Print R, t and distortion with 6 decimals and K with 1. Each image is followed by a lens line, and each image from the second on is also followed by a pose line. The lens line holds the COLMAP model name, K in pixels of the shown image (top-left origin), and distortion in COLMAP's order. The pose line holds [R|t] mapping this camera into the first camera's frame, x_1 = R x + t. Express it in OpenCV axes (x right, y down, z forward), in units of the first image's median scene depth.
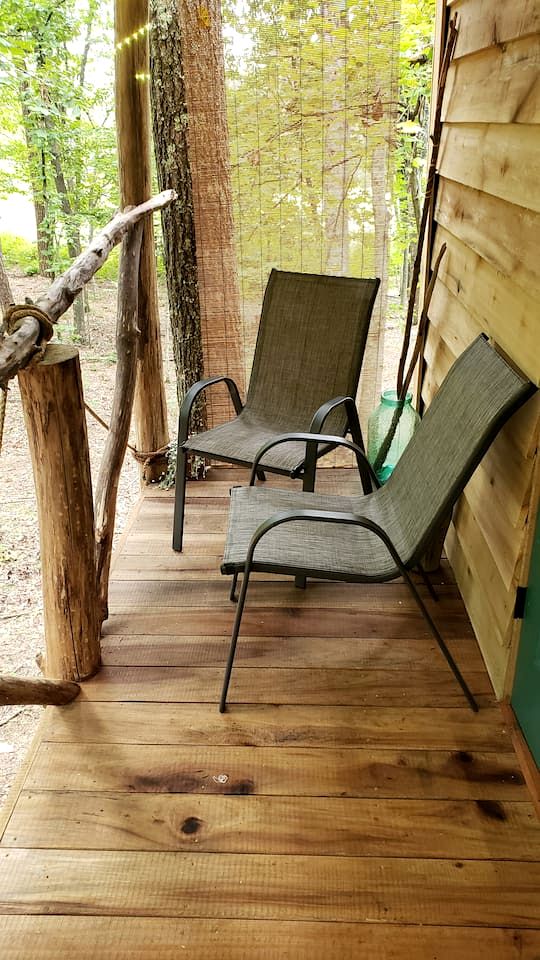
lens RADIAL K [[728.6, 0, 270.0], [0, 728.6, 480.0], [0, 0, 1]] dist [0.025043, 0.004362]
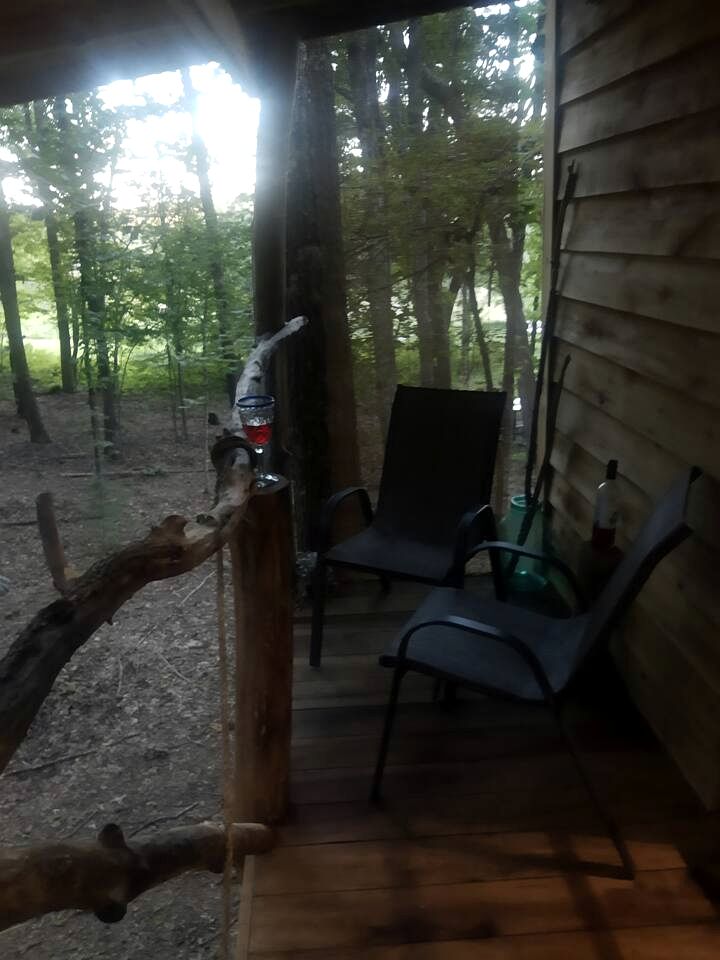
lens RADIAL K [[745.4, 0, 360.0], [0, 745.4, 480.0], [0, 0, 1]] dist [-0.001224, 0.007029]
pose [[0.995238, -0.047009, 0.085387, -0.166371], [0.058519, 0.988739, -0.137736, -0.019087], [-0.077951, 0.142077, 0.986782, -0.011759]]
